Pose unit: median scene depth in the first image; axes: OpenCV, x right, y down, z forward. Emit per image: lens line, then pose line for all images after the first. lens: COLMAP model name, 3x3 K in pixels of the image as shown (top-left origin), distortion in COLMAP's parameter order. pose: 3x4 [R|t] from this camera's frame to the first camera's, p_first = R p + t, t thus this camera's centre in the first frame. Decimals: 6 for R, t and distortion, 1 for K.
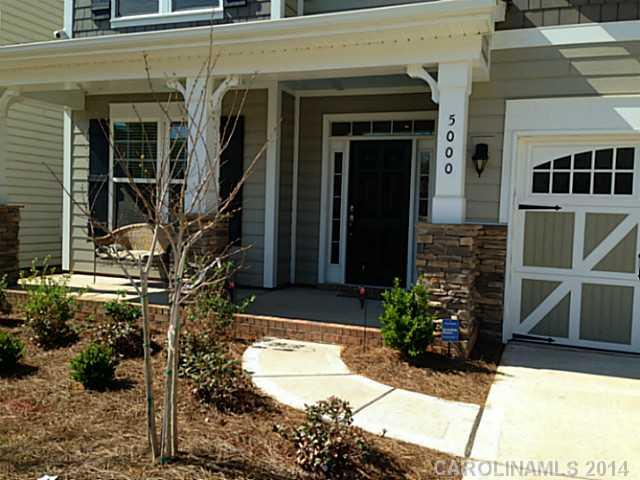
lens RADIAL K [[576.7, 0, 320.4], [0, 576.7, 234.4], [0, 0, 1]] dist [0.072326, -0.038514]
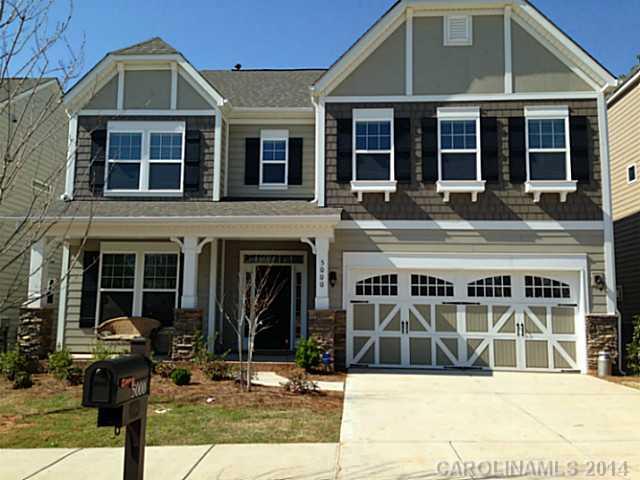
lens RADIAL K [[576.7, 0, 322.3], [0, 576.7, 241.3], [0, 0, 1]] dist [0.072326, -0.038514]
pose [[0.946964, 0.015447, 0.320967, -0.438376], [0.035217, 0.987838, -0.151445, 0.050577], [-0.319403, 0.154717, 0.934903, -0.974860]]
